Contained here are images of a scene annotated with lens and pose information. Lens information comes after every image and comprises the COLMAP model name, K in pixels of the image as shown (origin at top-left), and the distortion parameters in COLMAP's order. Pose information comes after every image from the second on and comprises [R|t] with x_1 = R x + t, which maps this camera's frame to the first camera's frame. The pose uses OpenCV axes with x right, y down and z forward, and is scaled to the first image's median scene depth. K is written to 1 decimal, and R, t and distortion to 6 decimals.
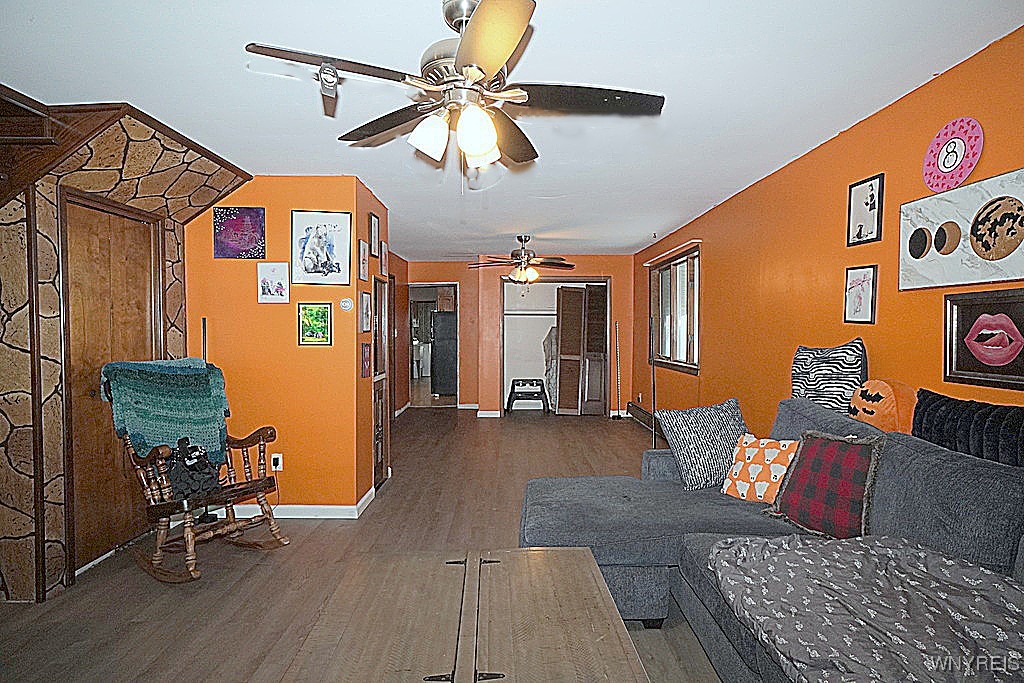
lens RADIAL K [[529.1, 0, 513.3], [0, 529.1, 342.8], [0, 0, 1]] dist [0.000237, 0.000037]
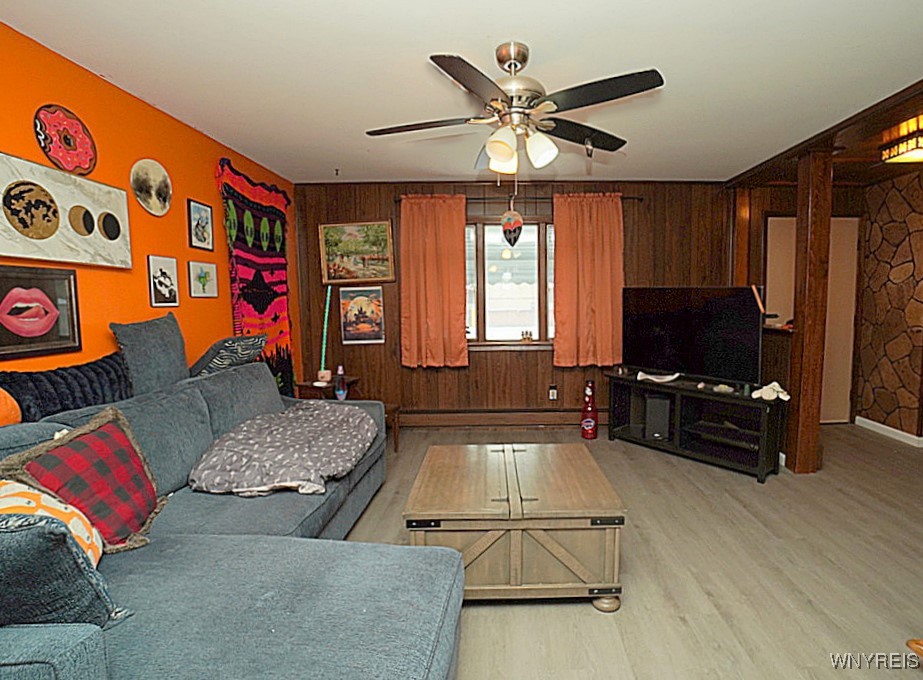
lens RADIAL K [[486.0, 0, 461.9], [0, 486.0, 338.5], [0, 0, 1]] dist [-0.004197, -0.000851]
pose [[-0.996473, 0.007095, 0.083609, -0.018163], [0.015651, 0.994648, 0.102132, -0.014034], [-0.082437, 0.103081, -0.991251, 0.675330]]
